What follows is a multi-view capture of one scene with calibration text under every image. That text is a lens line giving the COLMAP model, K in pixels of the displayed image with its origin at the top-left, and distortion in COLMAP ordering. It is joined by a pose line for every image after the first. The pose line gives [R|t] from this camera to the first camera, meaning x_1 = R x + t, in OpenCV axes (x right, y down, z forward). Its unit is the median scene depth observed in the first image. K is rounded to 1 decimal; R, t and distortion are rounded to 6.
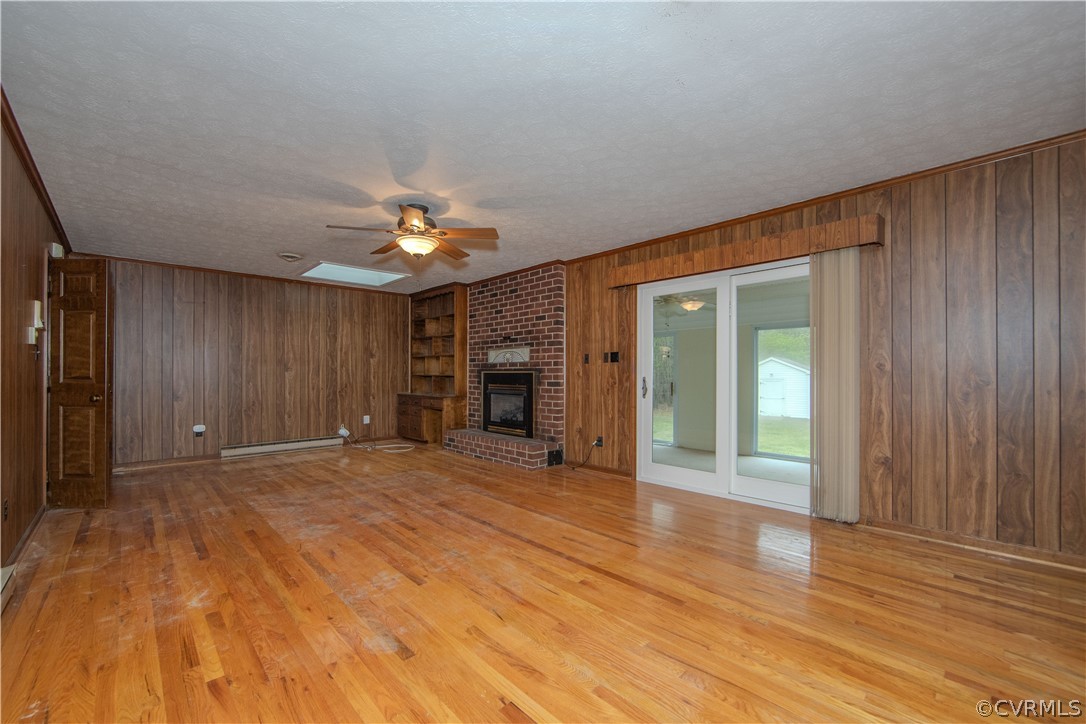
lens RADIAL K [[440.0, 0, 538.1], [0, 440.0, 369.5], [0, 0, 1]] dist [-0.015115, 0.000196]
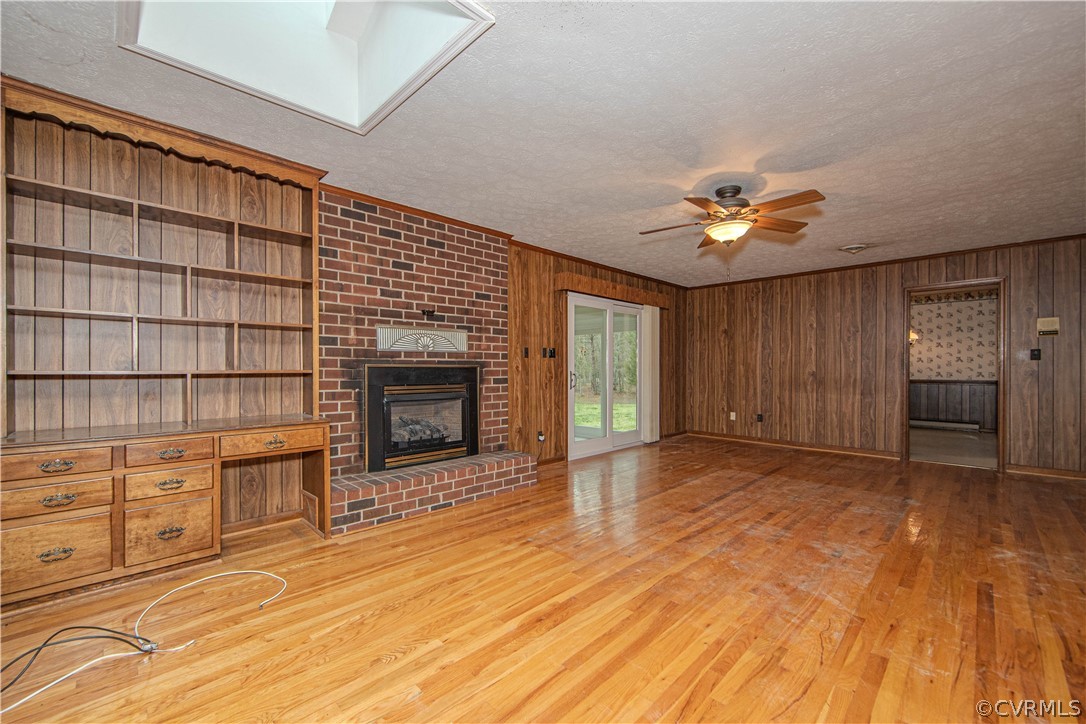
lens RADIAL K [[440.0, 0, 538.1], [0, 440.0, 369.5], [0, 0, 1]] dist [-0.015115, 0.000196]
pose [[-0.017044, -0.000216, 0.999855, -0.781354], [-0.008031, 0.999968, 0.000079, 0.010701], [-0.999822, -0.008028, -0.017045, 0.926880]]
